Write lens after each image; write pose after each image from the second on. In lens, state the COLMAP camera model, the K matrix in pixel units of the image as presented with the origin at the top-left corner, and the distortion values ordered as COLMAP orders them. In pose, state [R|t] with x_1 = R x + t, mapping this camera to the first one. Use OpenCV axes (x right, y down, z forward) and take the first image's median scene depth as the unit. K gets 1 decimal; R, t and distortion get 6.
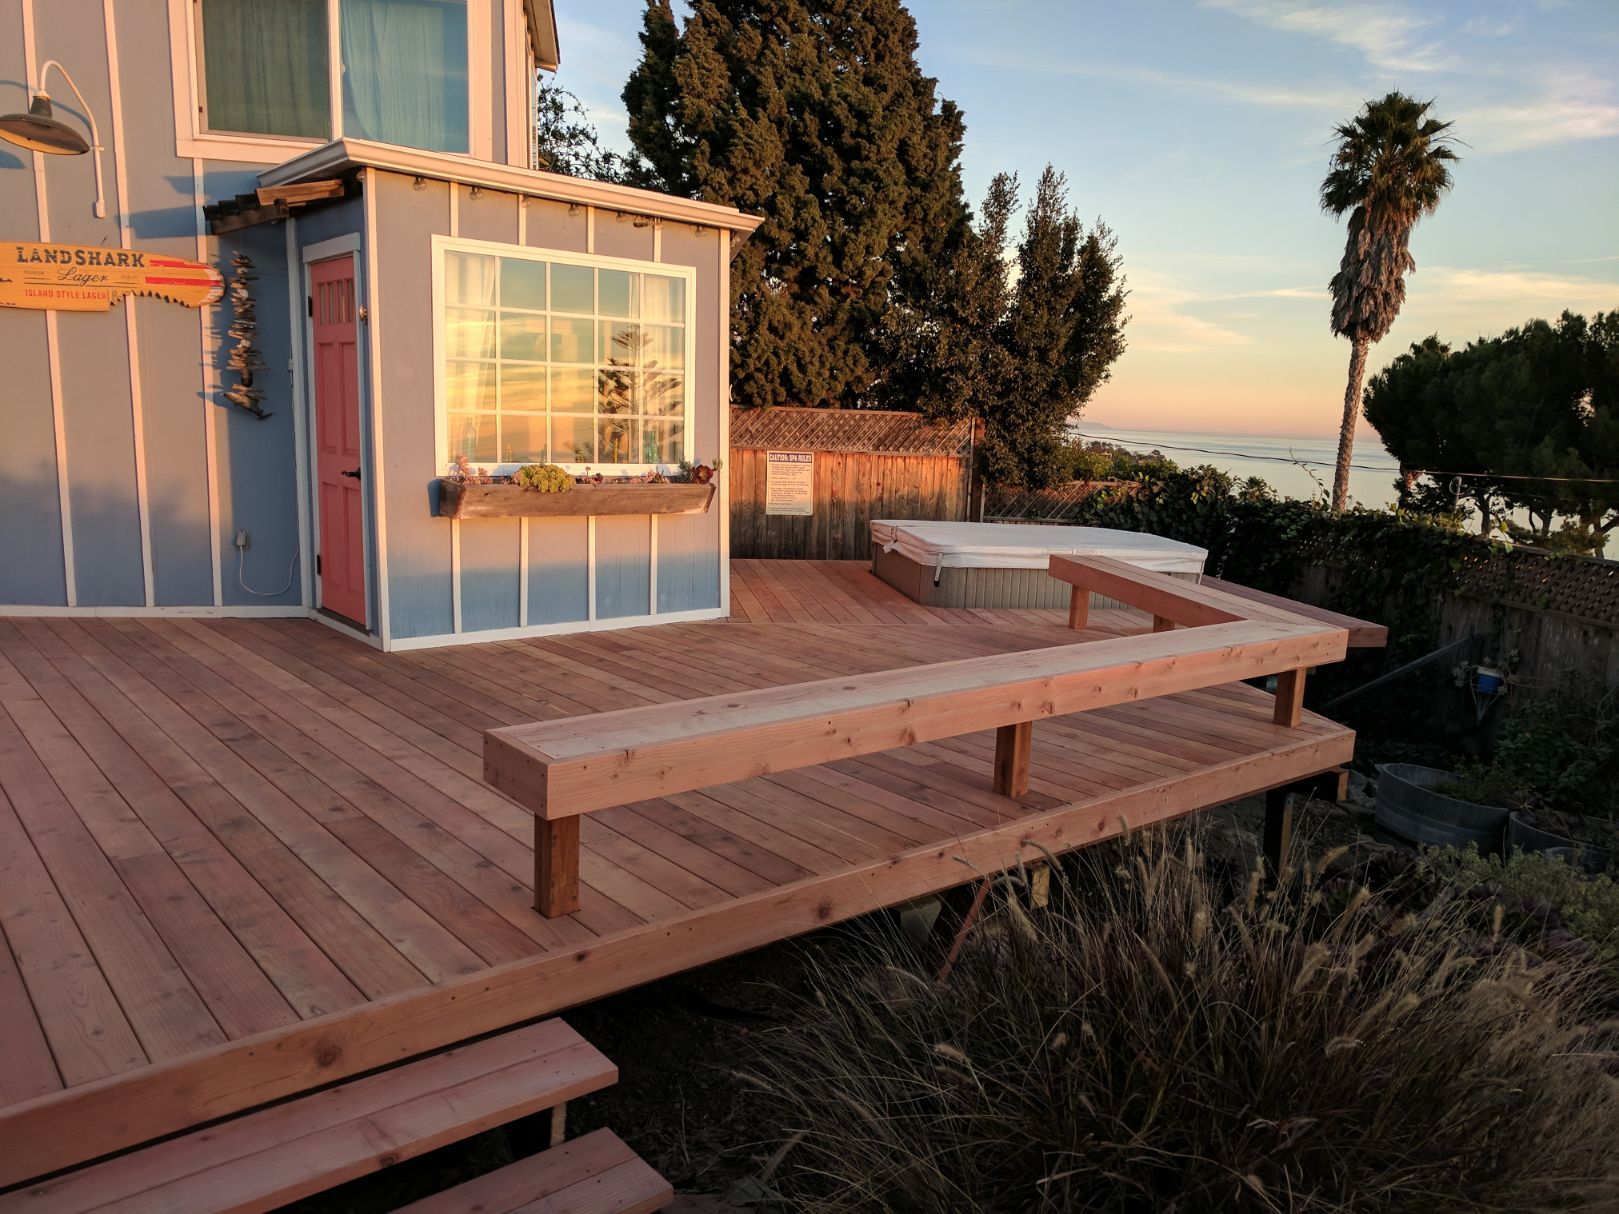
lens RADIAL K [[1230.7, 0, 809.5], [0, 1230.7, 607.0], [0, 0, 1]] dist [0.014821, 0.003846]
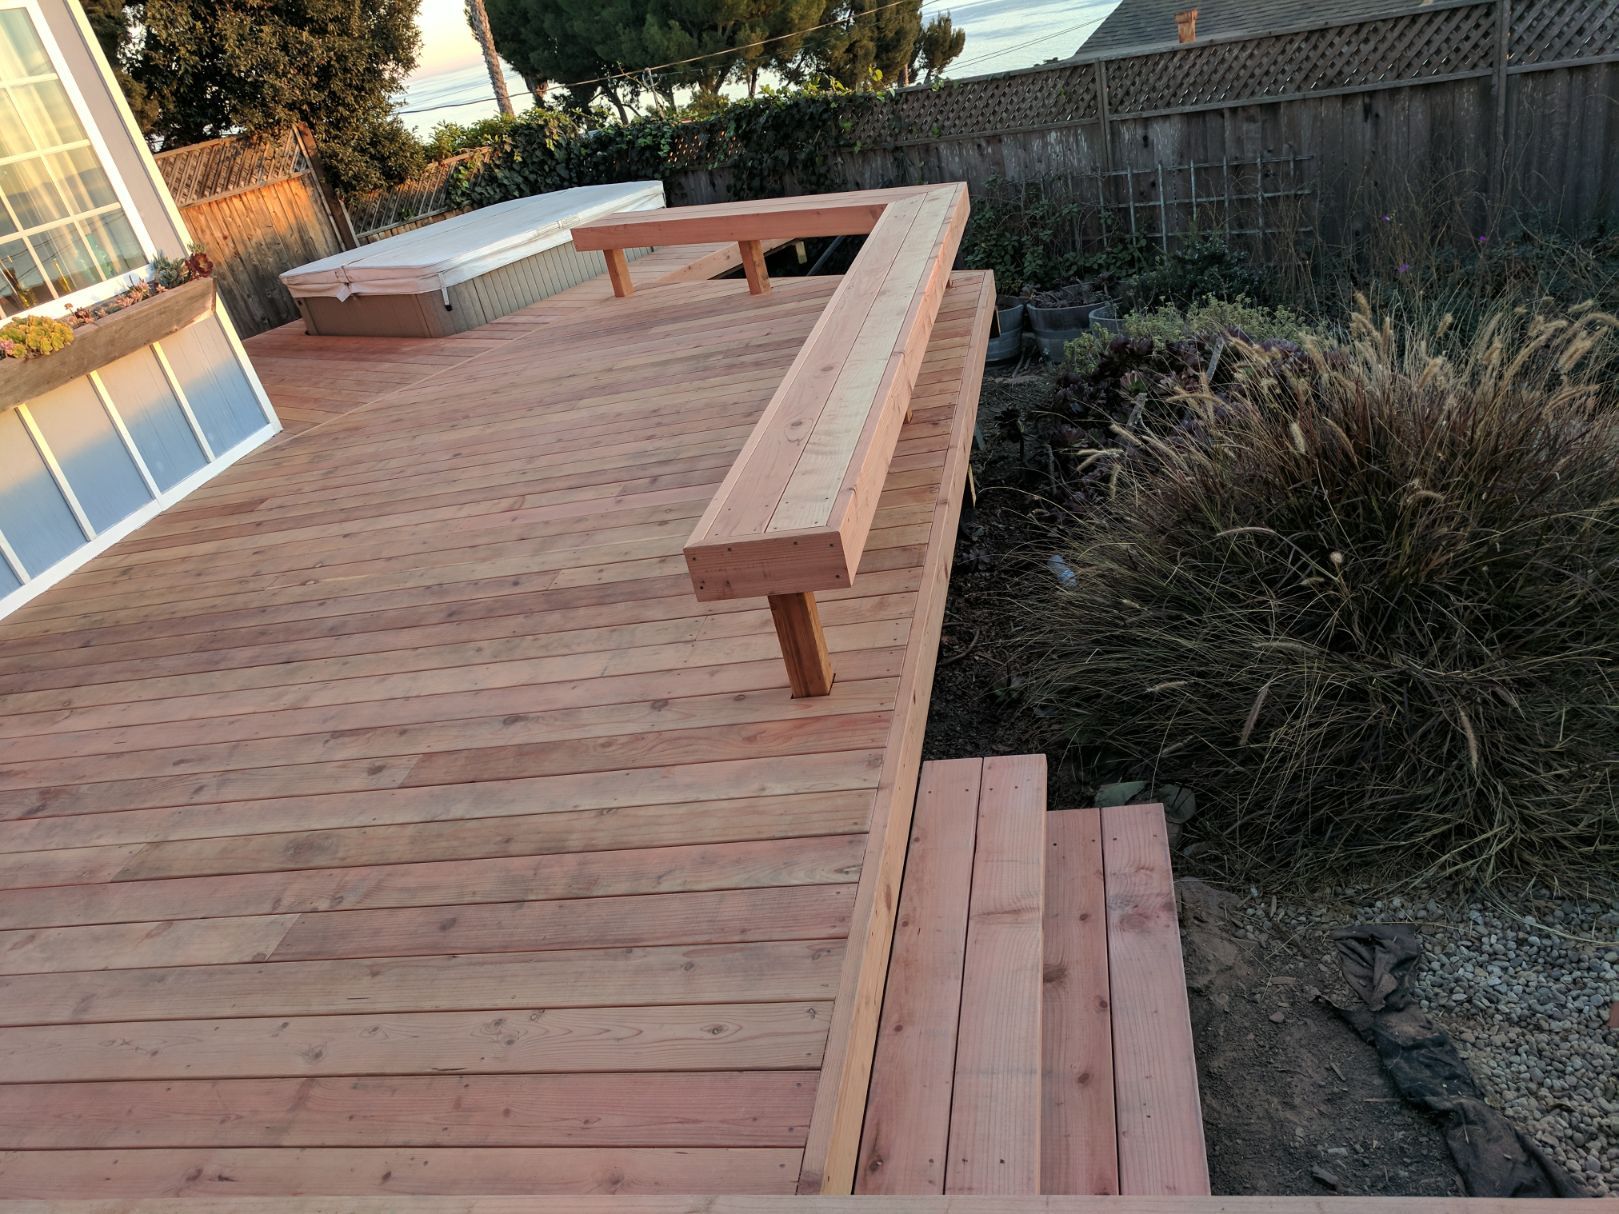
lens RADIAL K [[1230.7, 0, 809.5], [0, 1230.7, 607.0], [0, 0, 1]] dist [0.014821, 0.003846]
pose [[0.730189, -0.475578, 0.490561, -0.241640], [0.338053, 0.875416, 0.345494, -0.048445], [-0.593755, -0.086440, 0.799990, 0.103213]]
